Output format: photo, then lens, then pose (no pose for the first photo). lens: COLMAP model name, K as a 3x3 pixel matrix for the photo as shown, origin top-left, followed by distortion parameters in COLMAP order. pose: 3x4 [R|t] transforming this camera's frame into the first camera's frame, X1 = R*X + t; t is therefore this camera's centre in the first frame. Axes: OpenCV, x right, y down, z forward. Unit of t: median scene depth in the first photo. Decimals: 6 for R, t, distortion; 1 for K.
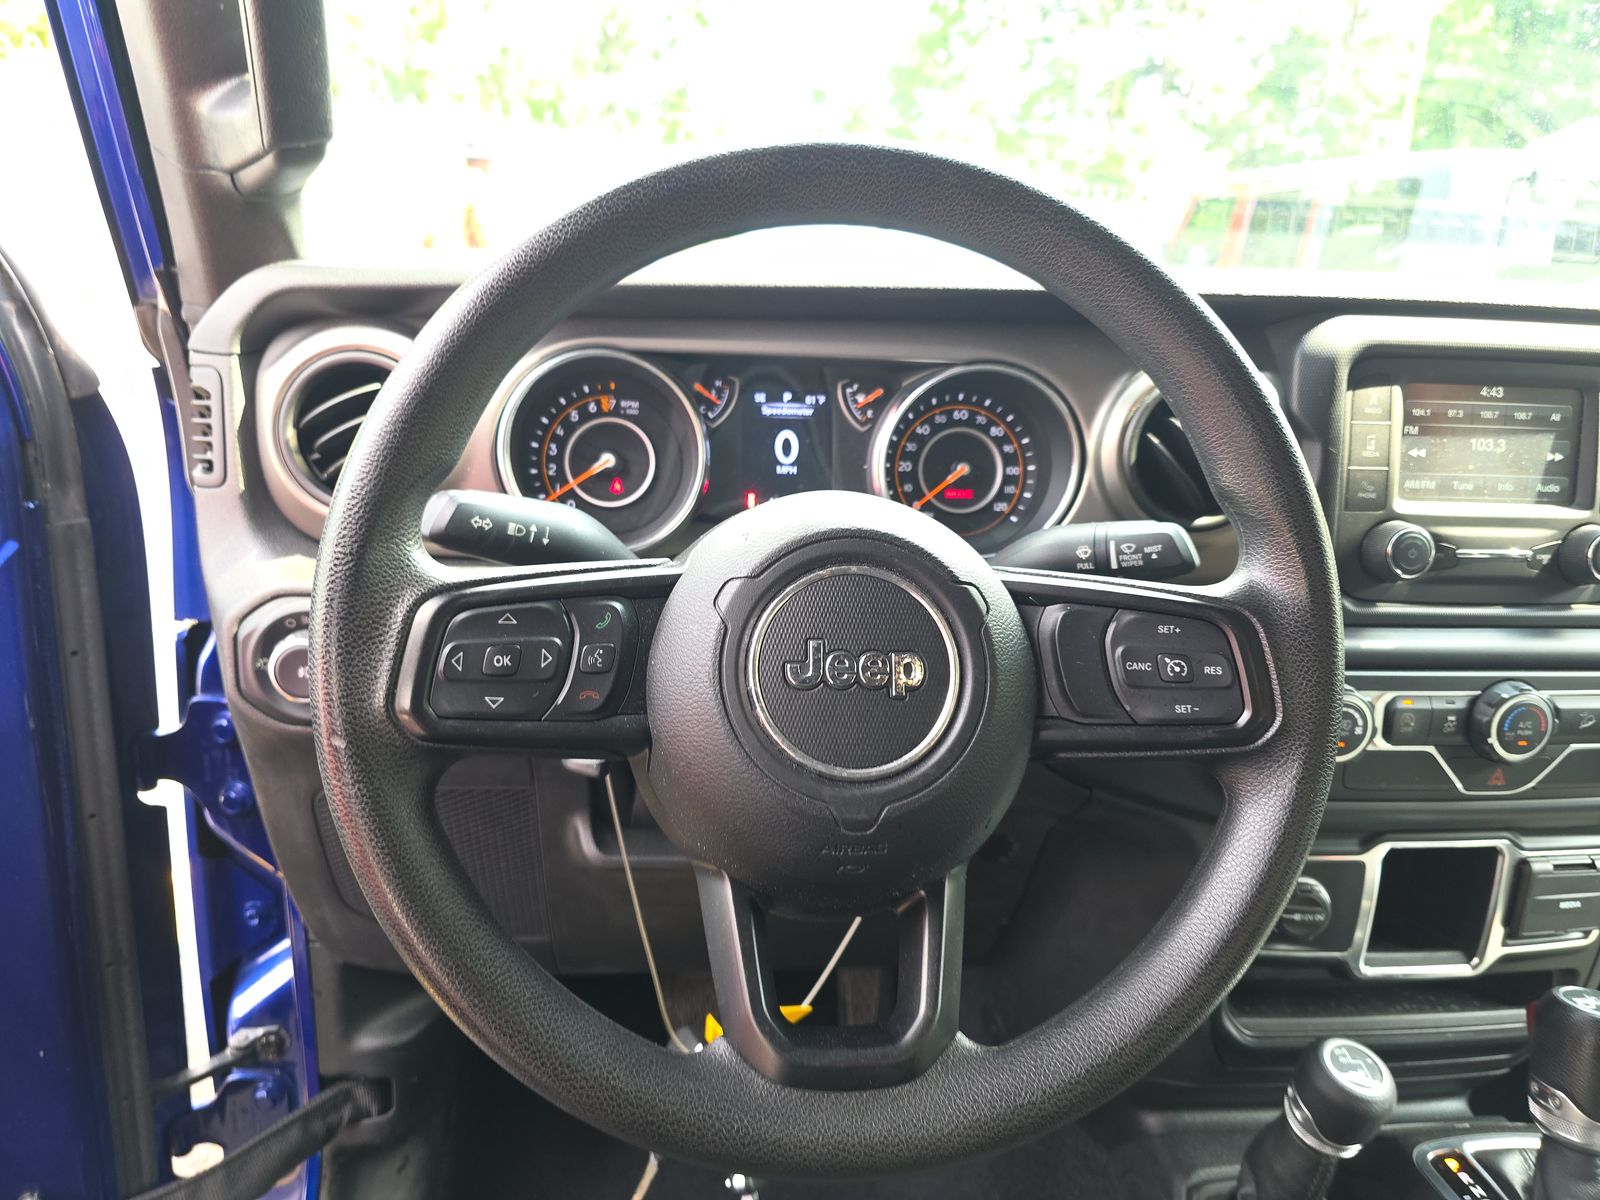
lens RADIAL K [[1068.2, 0, 788.4], [0, 1068.2, 593.1], [0, 0, 1]] dist [0.005788, 0.000914]
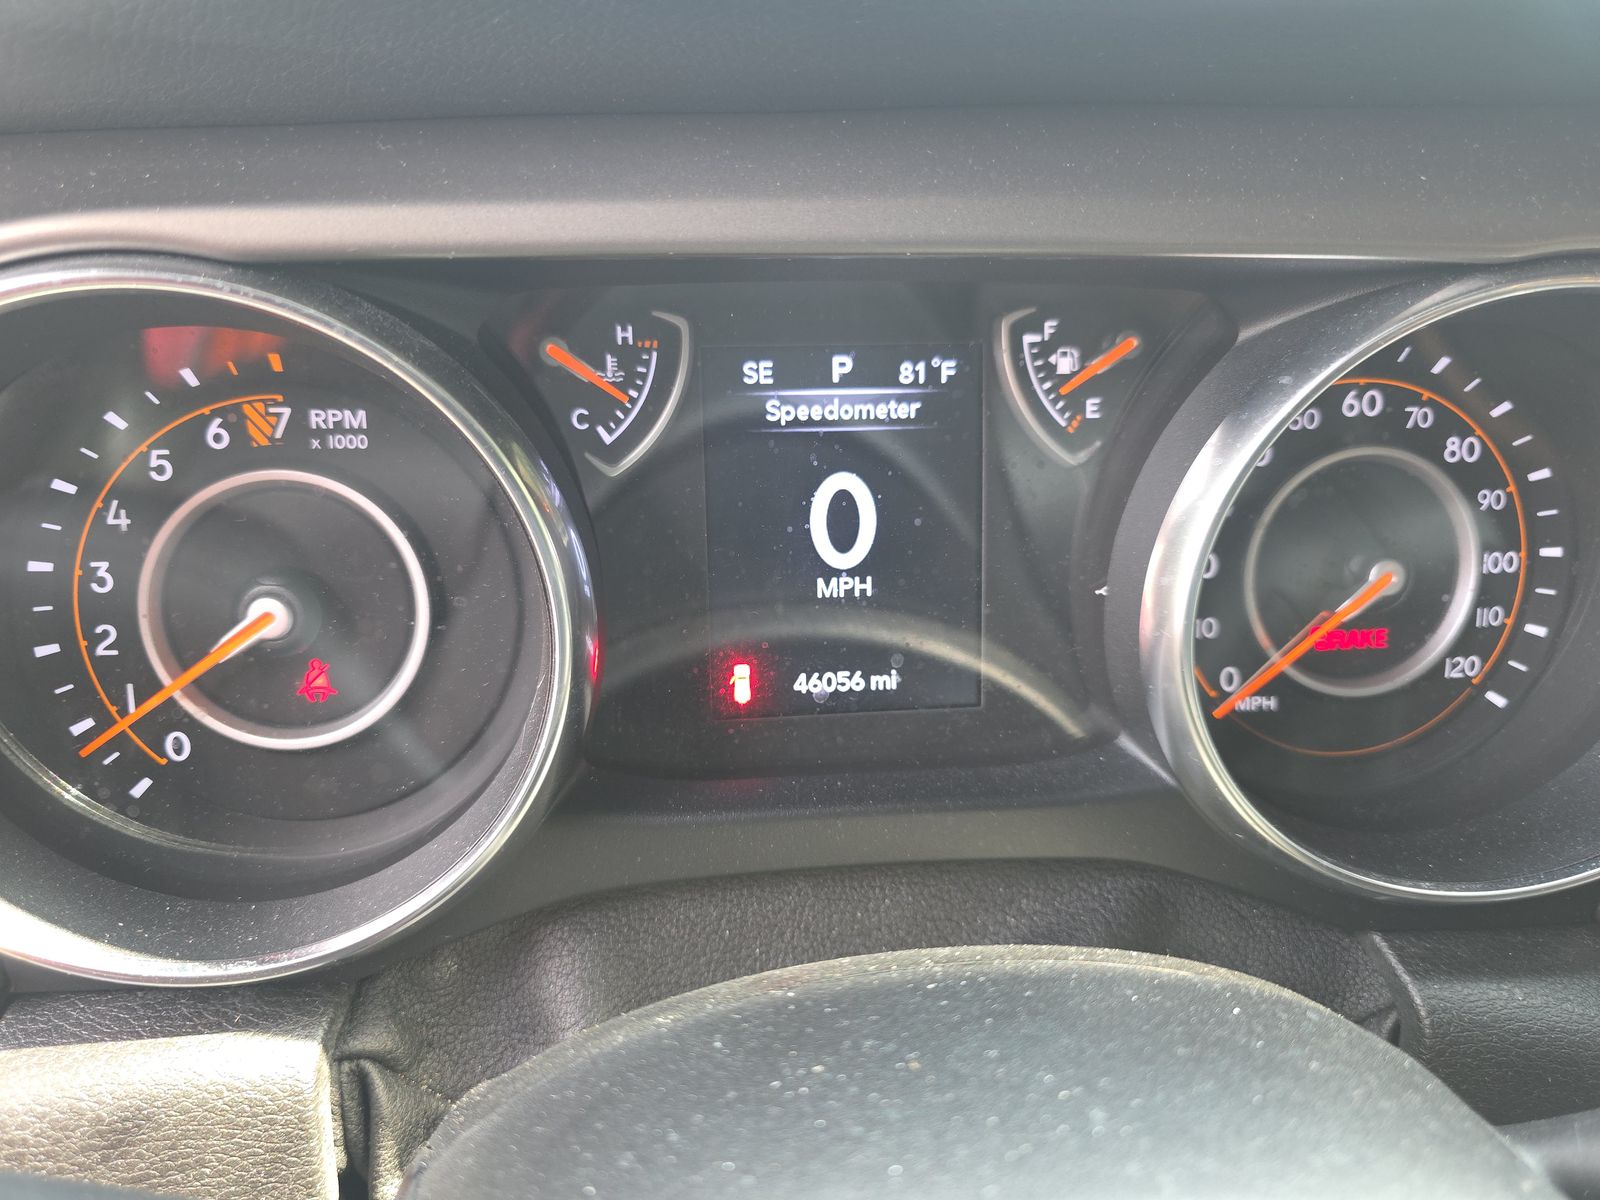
lens RADIAL K [[1187.5, 0, 810.9], [0, 1187.5, 593.9], [0, 0, 1]] dist [-0.028296, -0.002991]
pose [[0.999296, -0.033785, 0.016289, -0.018757], [0.031218, 0.989929, 0.138077, -0.168687], [-0.020790, -0.137472, 0.990287, 0.647853]]
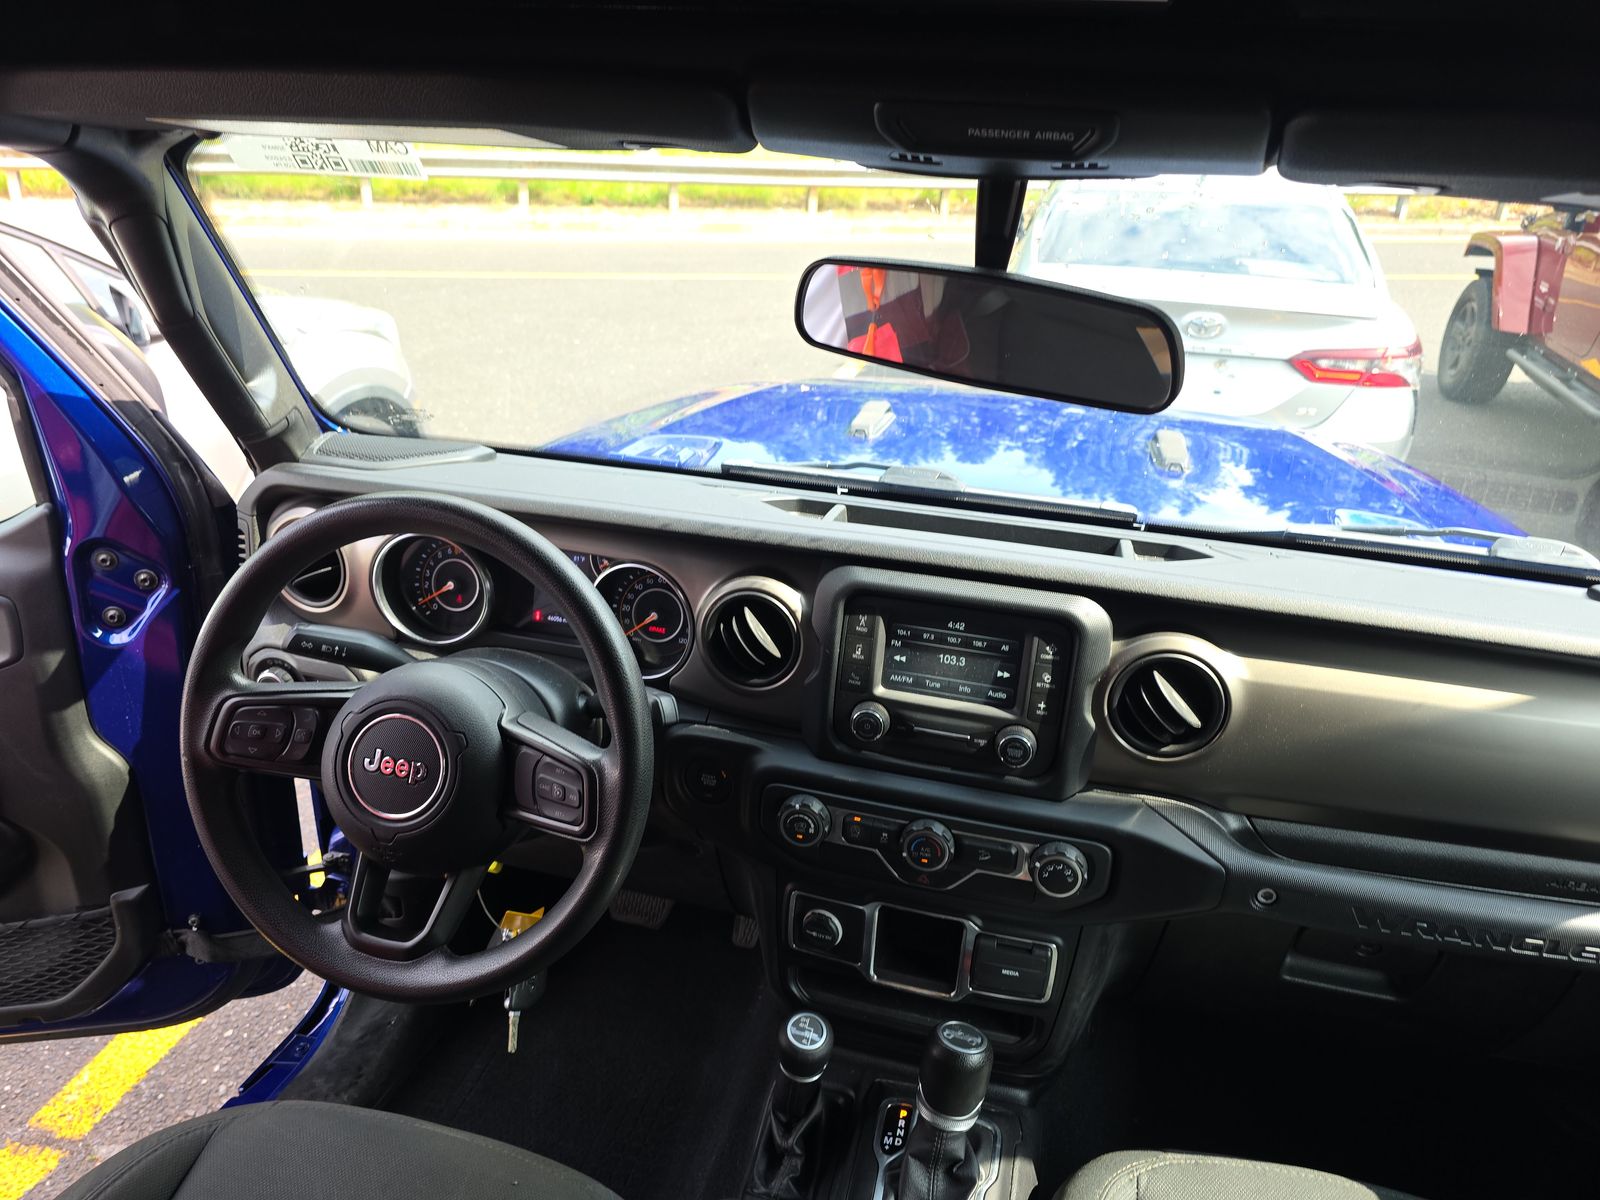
lens RADIAL K [[1076.5, 0, 800.3], [0, 1076.5, 608.5], [0, 0, 1]] dist [0.041061, 0.000239]
pose [[0.935193, 0.146266, -0.322523, 0.898285], [-0.106024, 0.984588, 0.139089, -0.379171], [0.337896, -0.095880, 0.936287, -0.425136]]
